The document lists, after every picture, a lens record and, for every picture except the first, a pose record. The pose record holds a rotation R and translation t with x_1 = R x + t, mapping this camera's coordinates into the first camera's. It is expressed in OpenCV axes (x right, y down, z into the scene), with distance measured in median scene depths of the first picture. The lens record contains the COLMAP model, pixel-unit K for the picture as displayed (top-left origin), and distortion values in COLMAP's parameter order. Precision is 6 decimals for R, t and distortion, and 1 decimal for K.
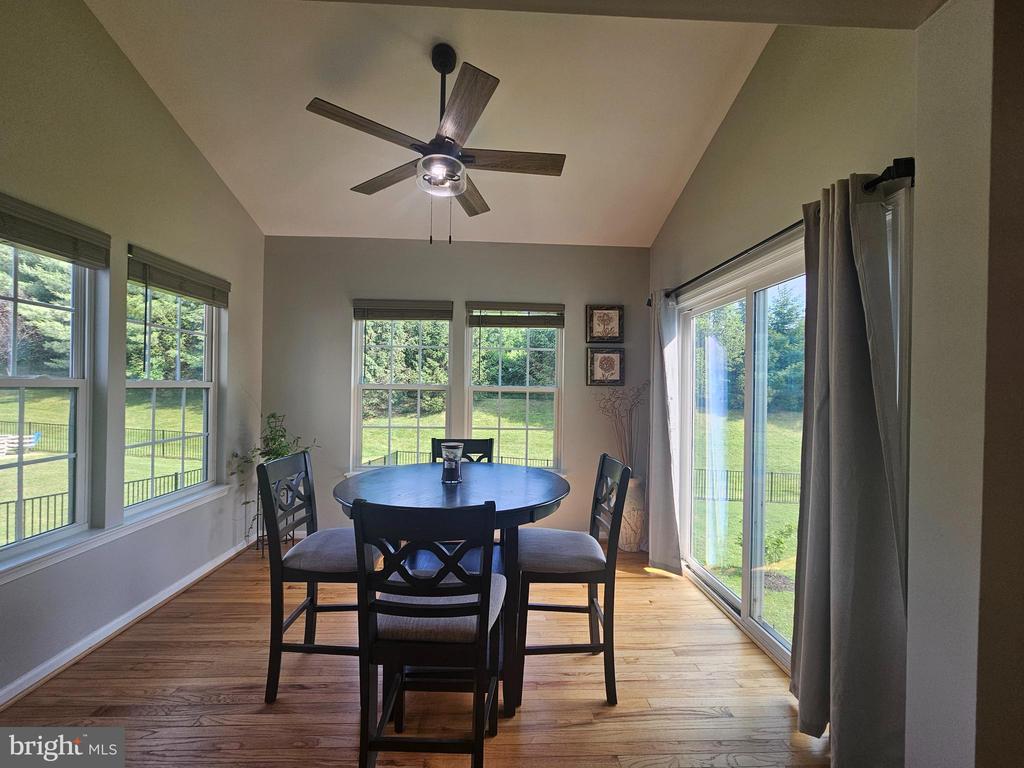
lens RADIAL K [[419.1, 0, 511.9], [0, 419.1, 385.7], [0, 0, 1]] dist [0.000551, -0.000542]
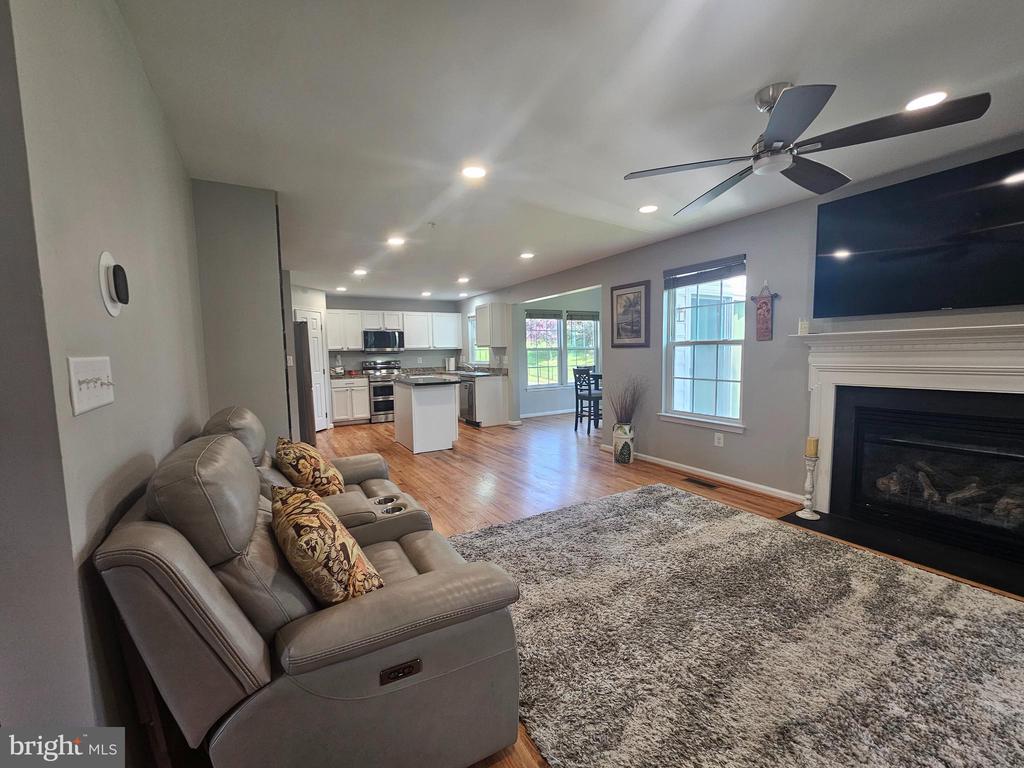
lens RADIAL K [[419.1, 0, 511.0], [0, 419.1, 387.9], [0, 0, 1]] dist [0.000551, -0.000542]
pose [[0.461792, 0.049218, -0.885622, 2.191770], [0.033695, 0.996765, 0.072964, 0.058151], [0.886348, -0.063535, 0.458640, -1.192684]]
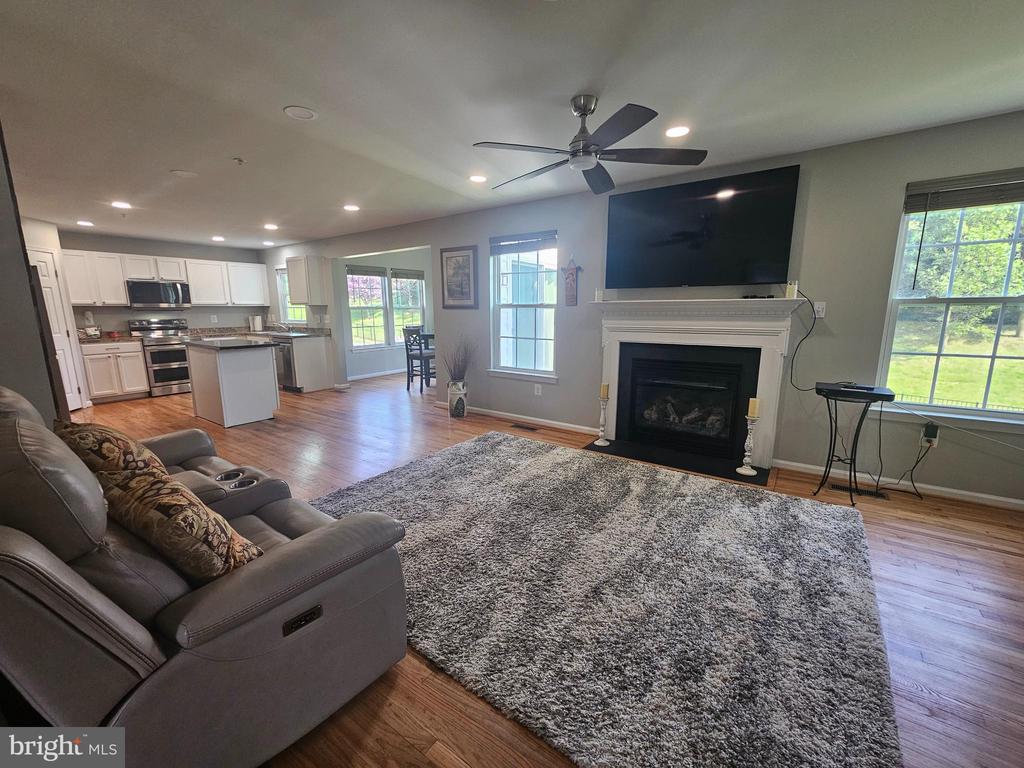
lens RADIAL K [[419.1, 0, 508.6], [0, 419.1, 386.8], [0, 0, 1]] dist [0.000551, -0.000542]
pose [[0.781556, 0.094479, -0.616639, 2.211089], [0.022130, 0.983644, 0.178759, 0.045314], [0.623442, -0.153356, 0.766682, -1.298528]]
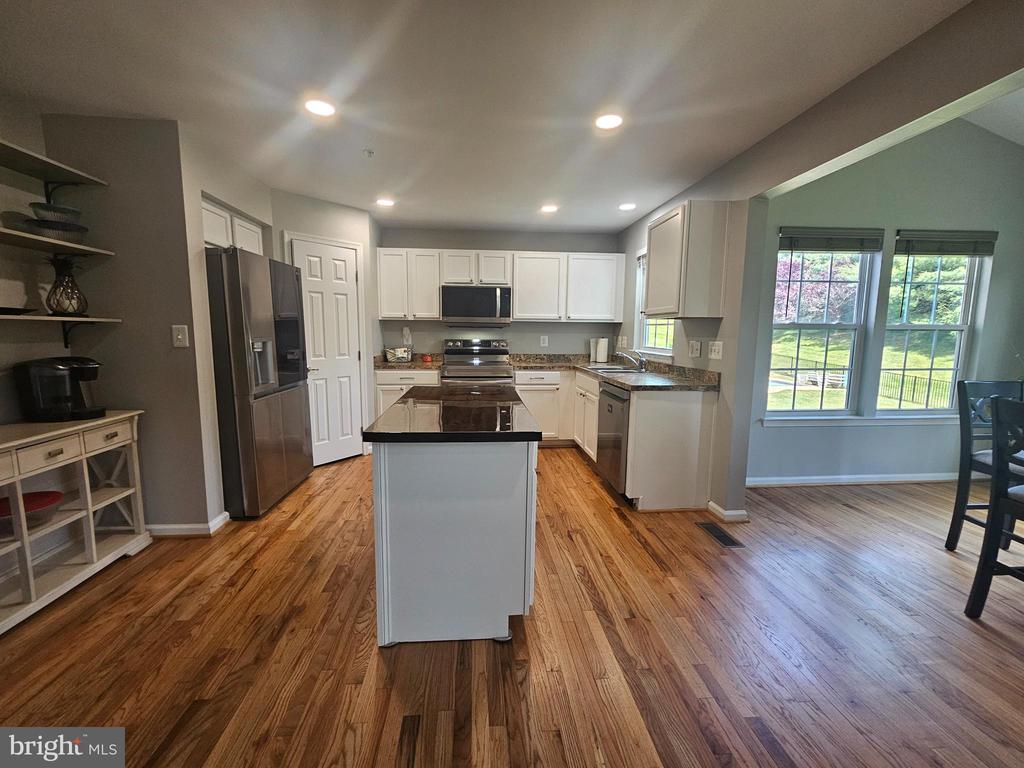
lens RADIAL K [[419.1, 0, 507.6], [0, 419.1, 382.6], [0, 0, 1]] dist [0.000551, -0.000542]
pose [[0.031335, 0.108712, -0.993579, 0.554252], [-0.001712, 0.994072, 0.108711, 0.035580], [0.999507, -0.001706, 0.031335, -0.407075]]
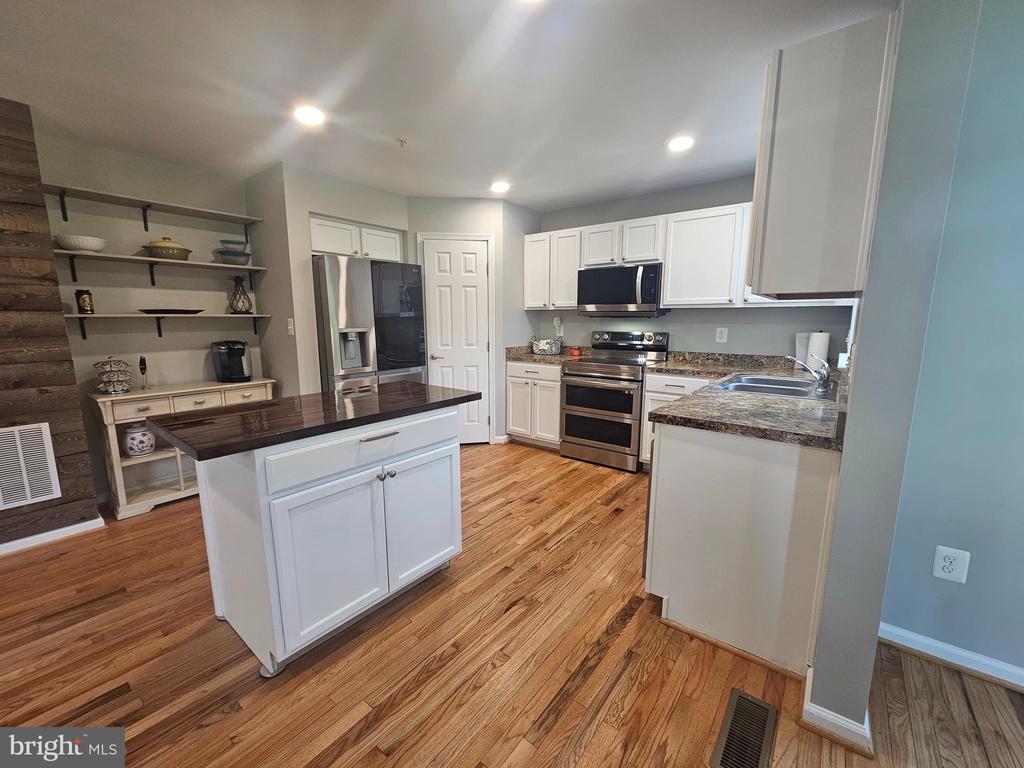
lens RADIAL K [[419.1, 0, 514.2], [0, 419.1, 385.3], [0, 0, 1]] dist [0.000551, -0.000542]
pose [[-0.653406, 0.103544, -0.749893, 0.053004], [-0.005220, 0.989962, 0.141240, 0.026732], [0.756990, 0.096202, -0.646306, 0.290833]]
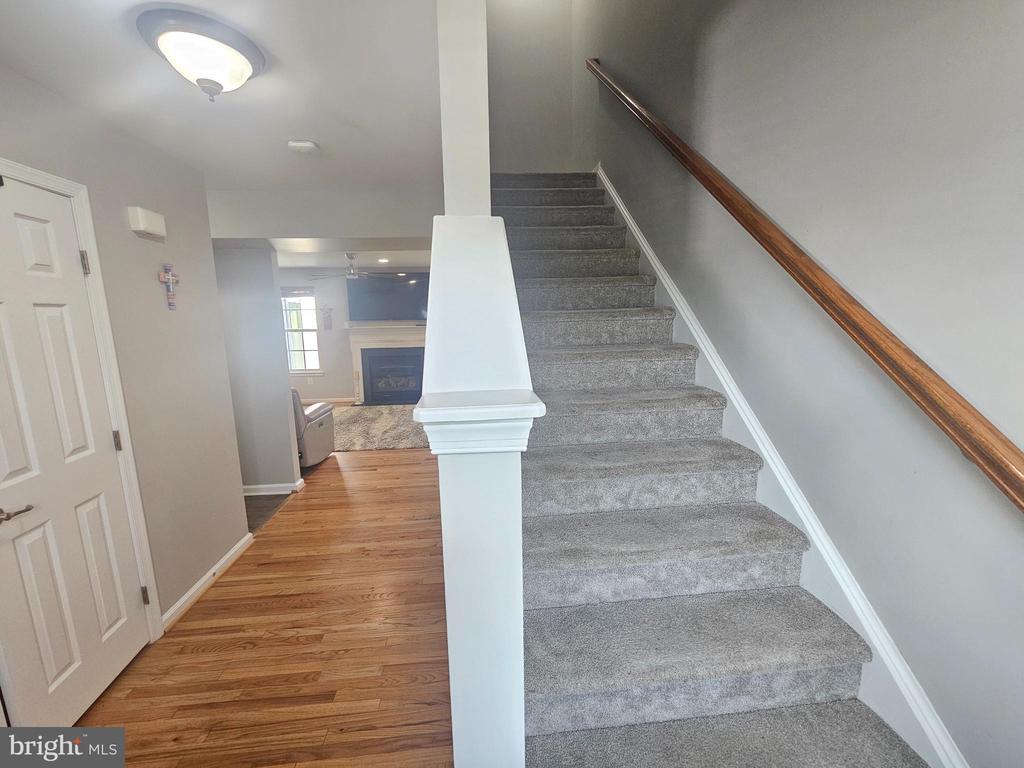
lens RADIAL K [[419.1, 0, 517.9], [0, 419.1, 389.0], [0, 0, 1]] dist [0.000551, -0.000542]
pose [[0.997355, -0.038643, 0.061563, 2.493830], [0.027214, 0.983886, 0.176715, -0.050852], [-0.067400, -0.174573, 0.982335, -2.982734]]
